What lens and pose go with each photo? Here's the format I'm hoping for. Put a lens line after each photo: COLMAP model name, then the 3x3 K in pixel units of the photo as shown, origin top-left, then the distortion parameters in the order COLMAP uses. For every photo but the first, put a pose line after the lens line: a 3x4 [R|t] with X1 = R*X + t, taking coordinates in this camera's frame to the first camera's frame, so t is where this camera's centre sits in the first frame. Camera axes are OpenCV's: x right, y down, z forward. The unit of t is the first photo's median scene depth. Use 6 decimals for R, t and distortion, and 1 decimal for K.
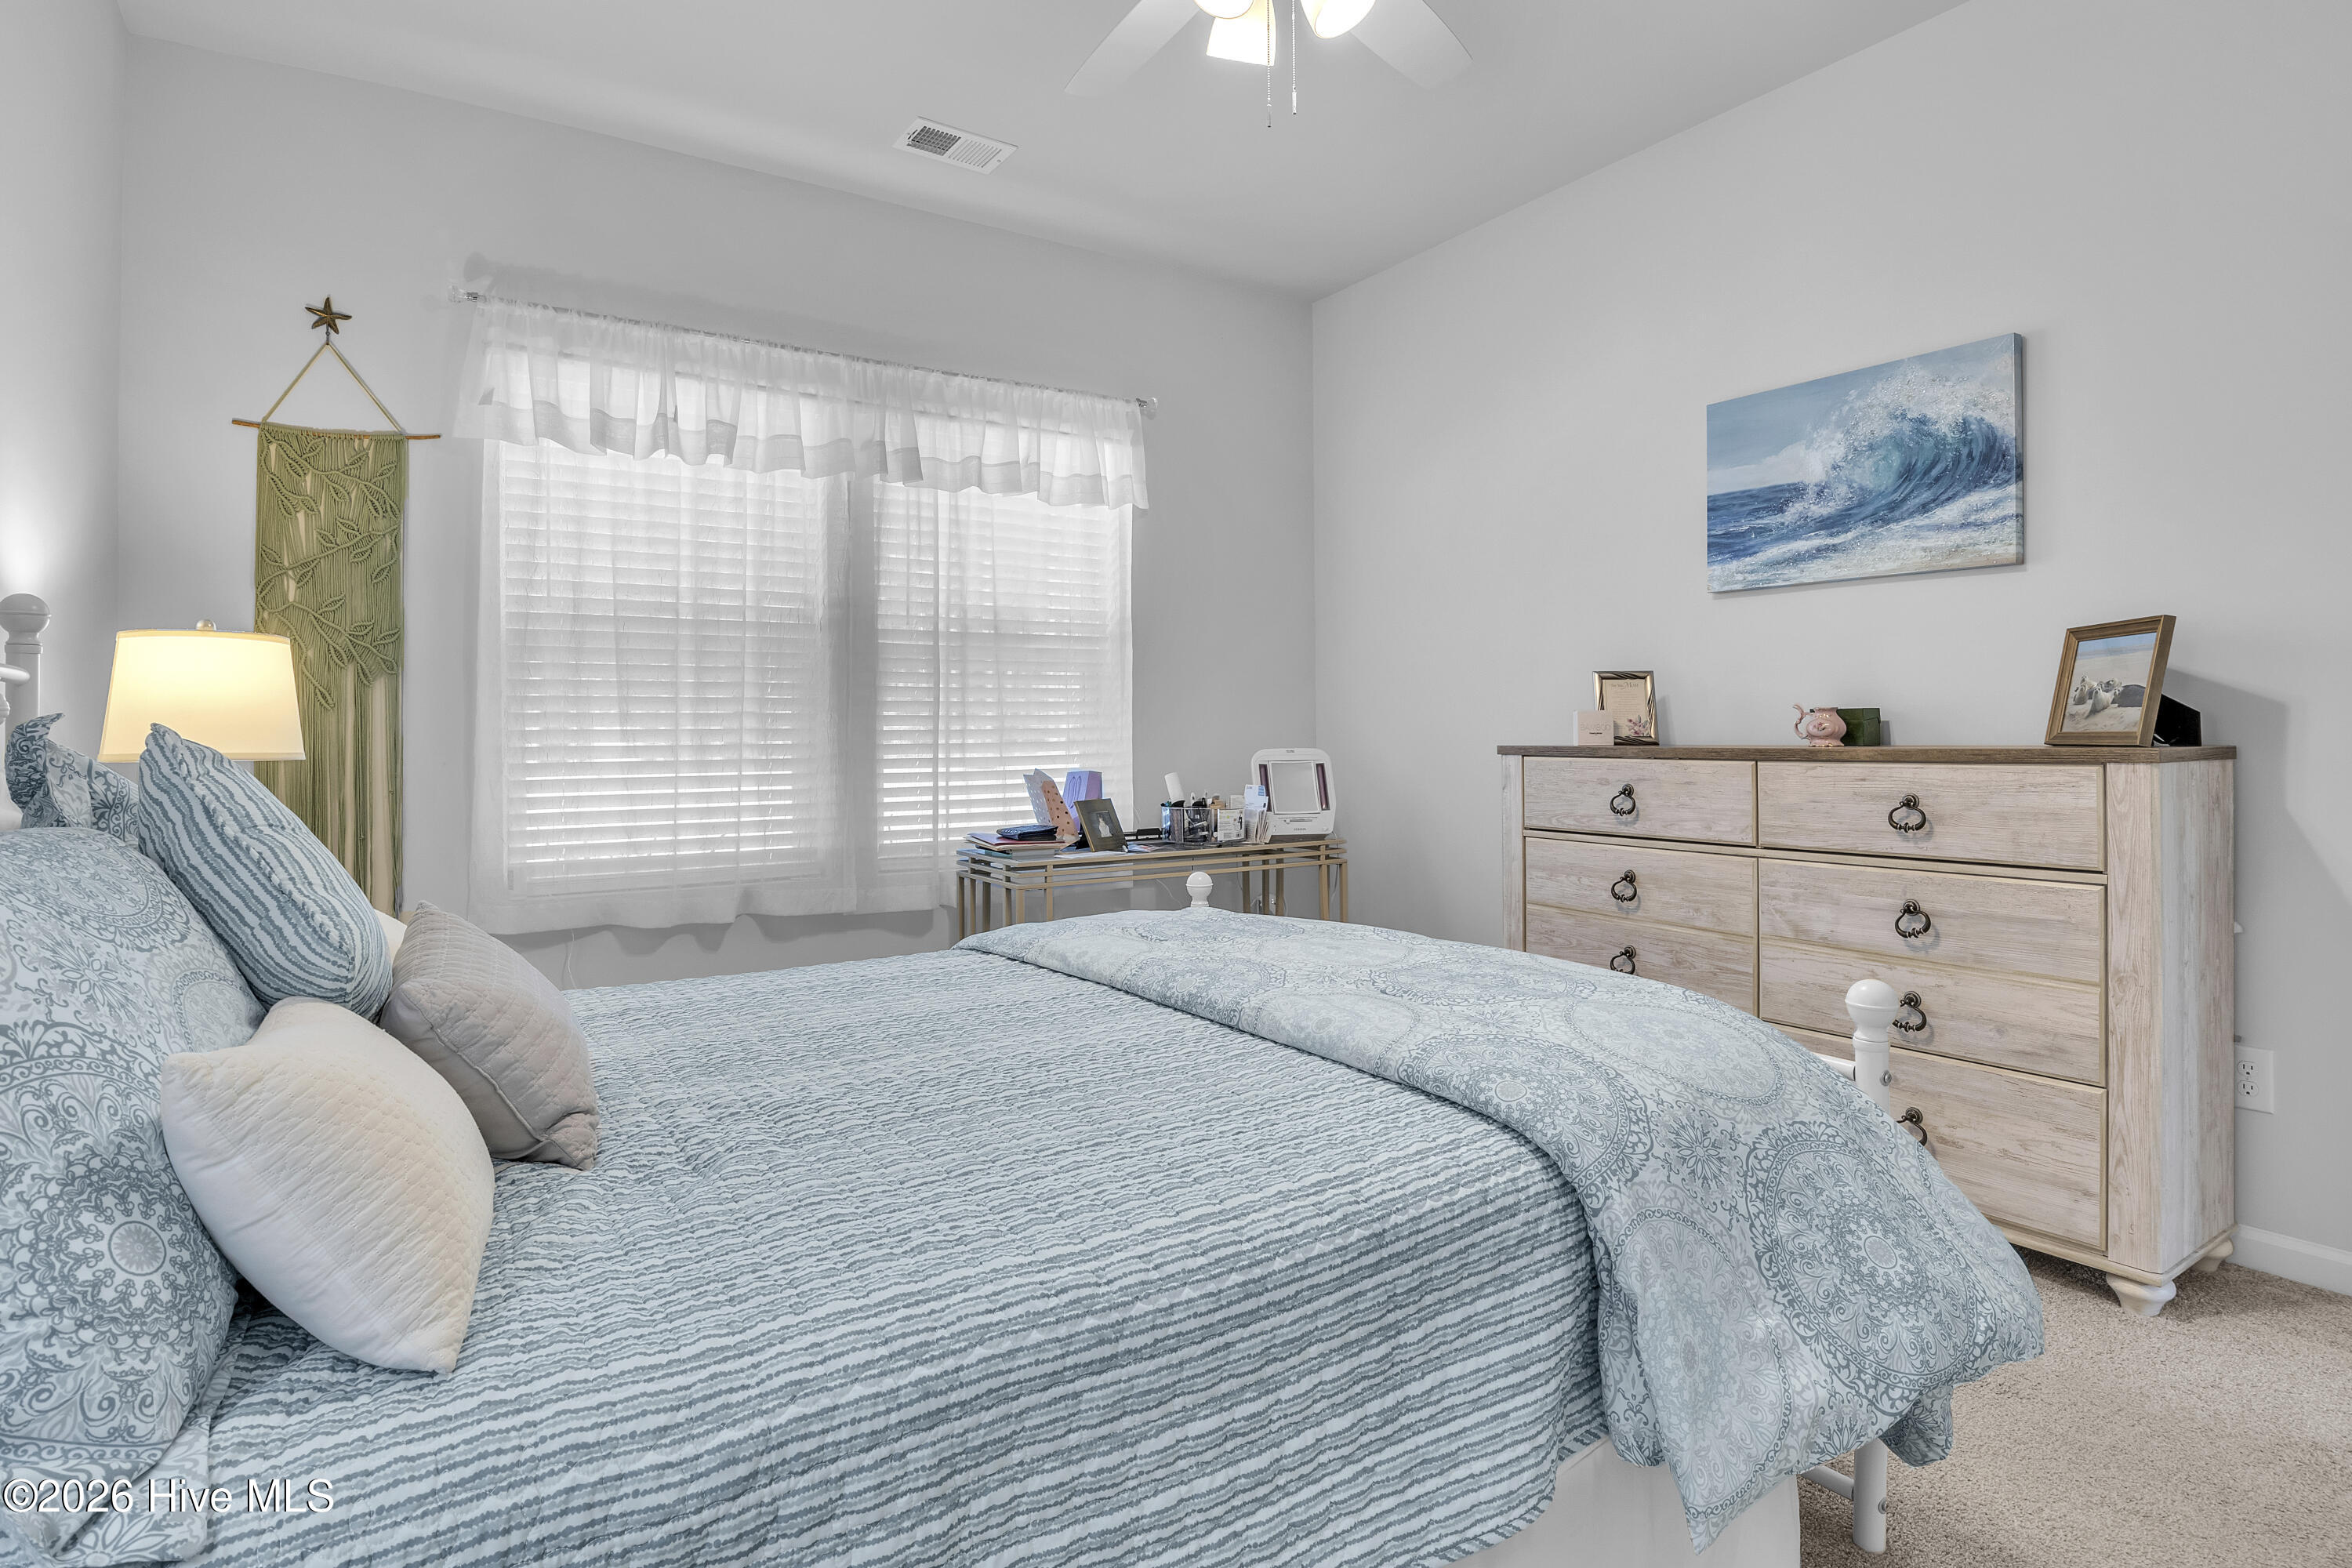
lens RADIAL K [[1198.4, 0, 1188.0], [0, 1198.4, 760.8], [0, 0, 1]] dist [-0.019862, 0.000571]
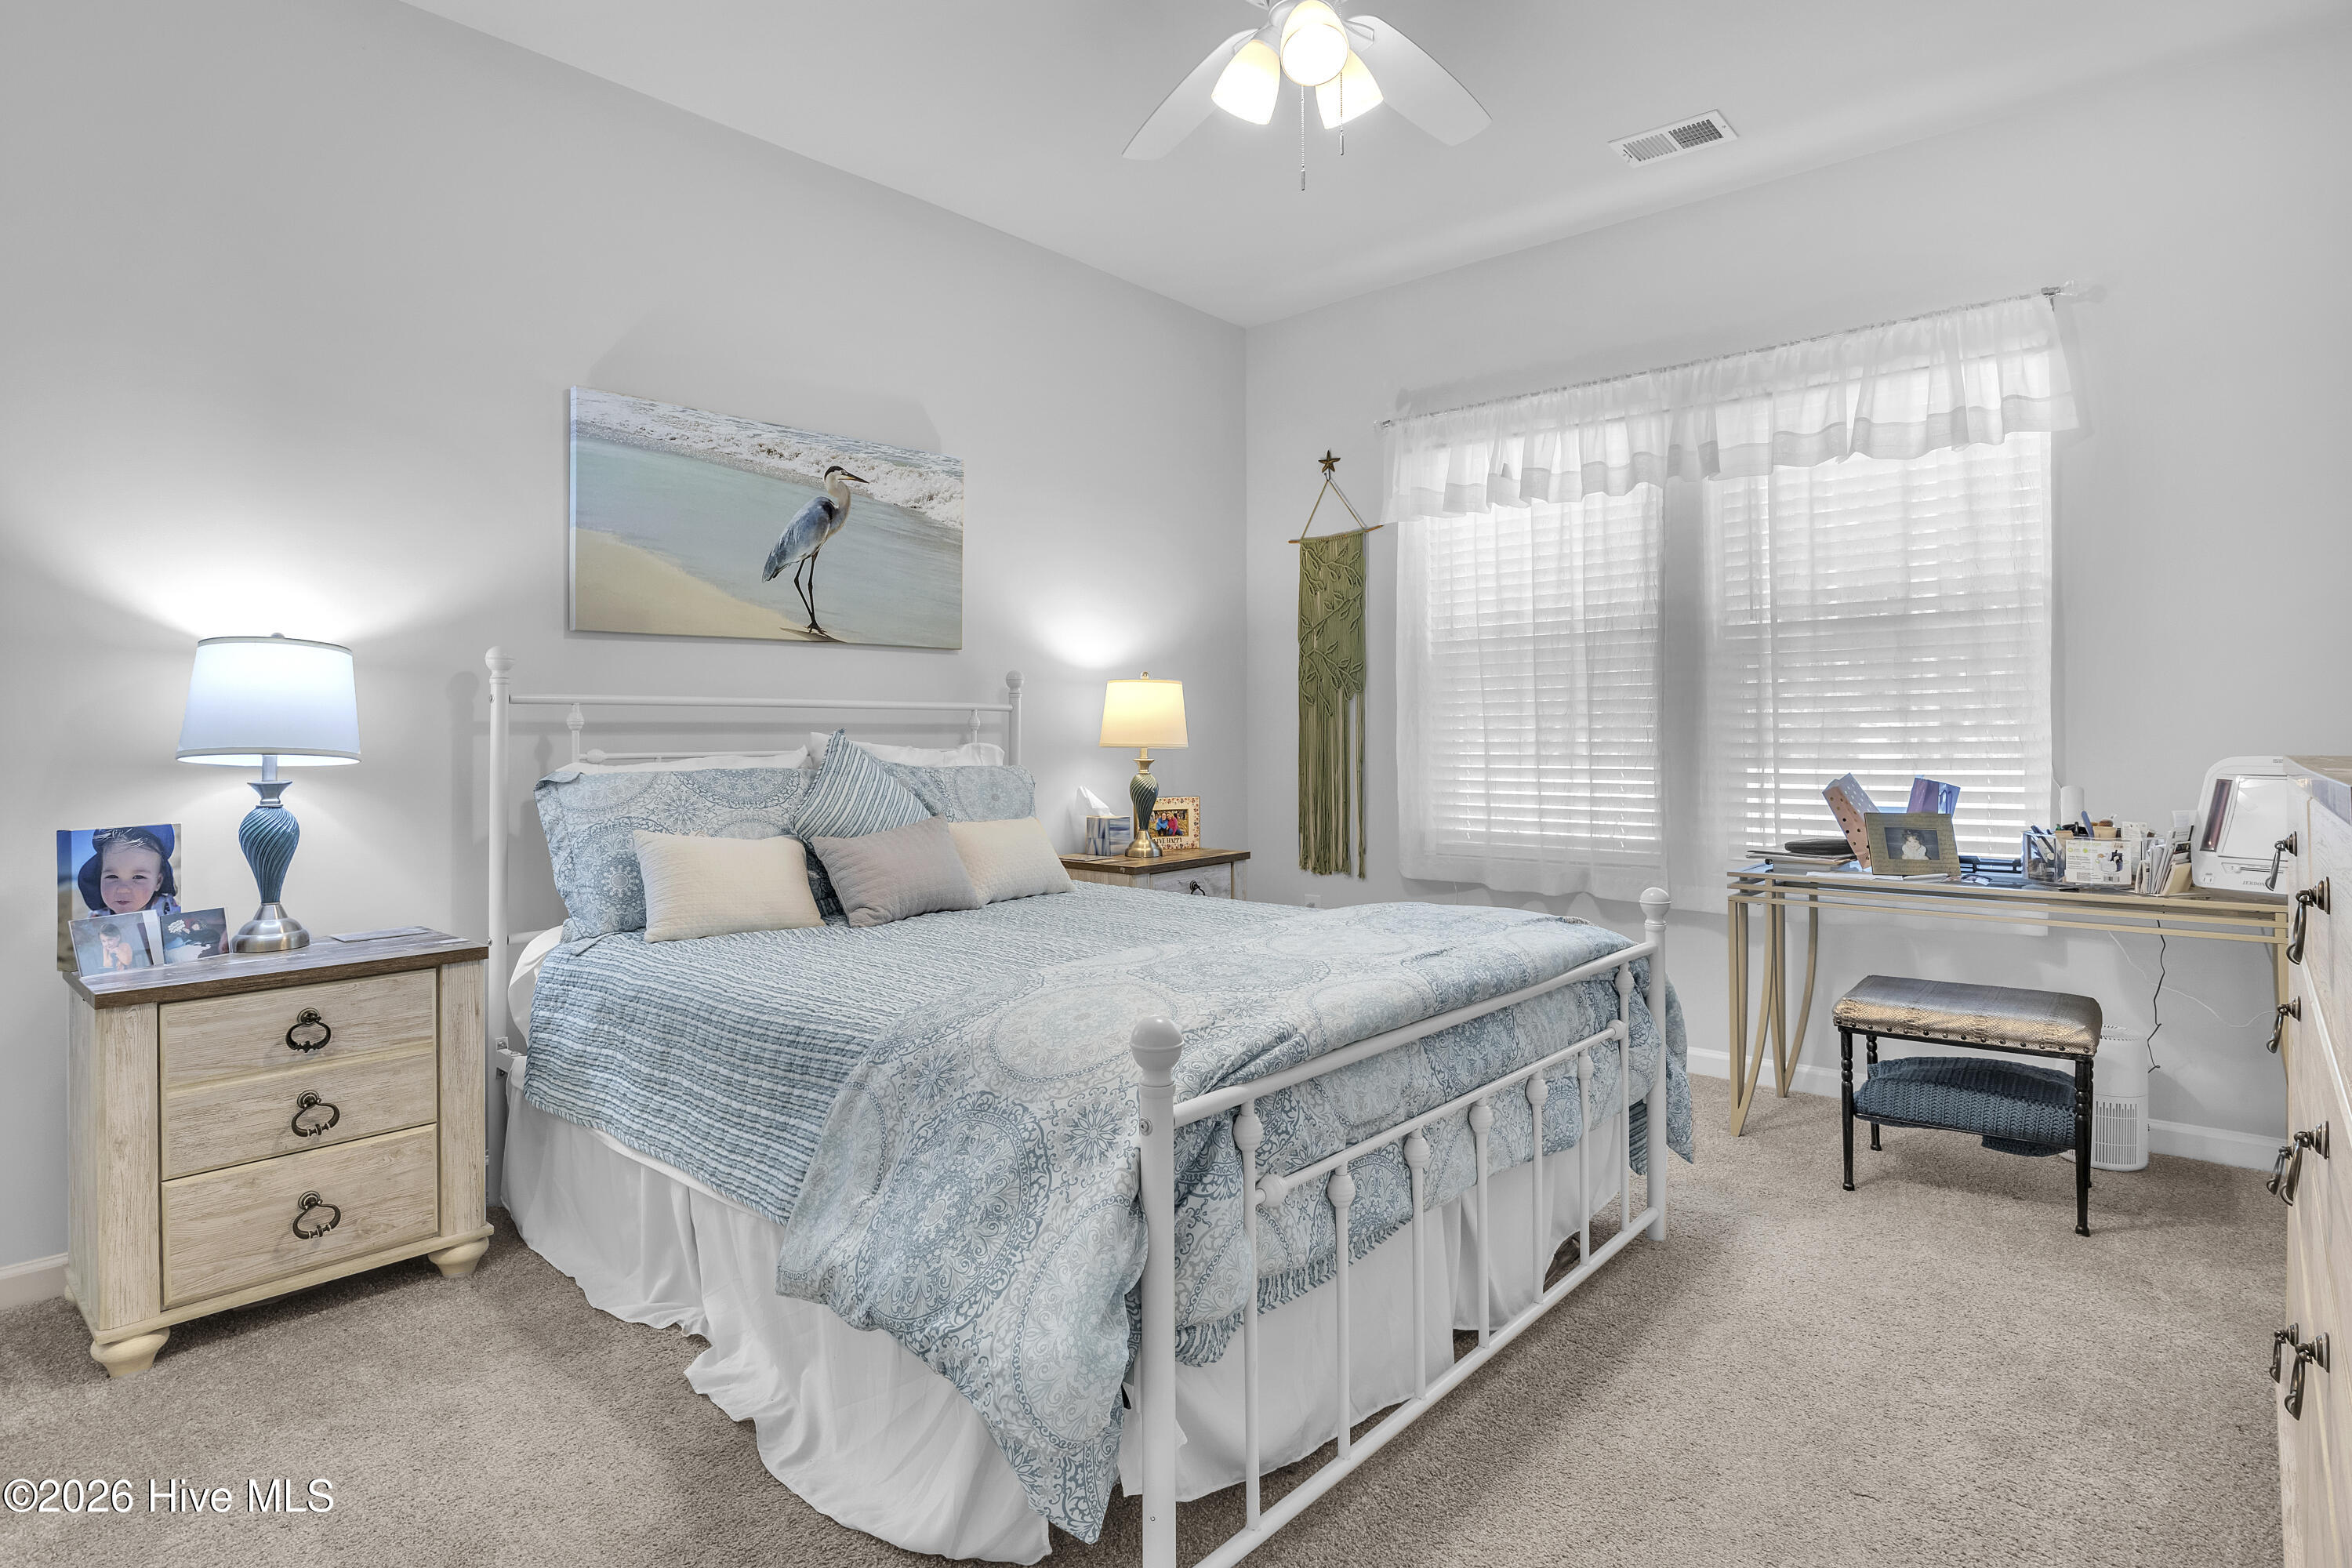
lens RADIAL K [[1198.4, 0, 1188.0], [0, 1198.4, 760.8], [0, 0, 1]] dist [-0.019862, 0.000571]
pose [[0.283391, 0.023428, -0.958718, 0.642066], [-0.018523, 0.999649, 0.018953, -0.011027], [0.958826, 0.012388, 0.283725, 0.340264]]
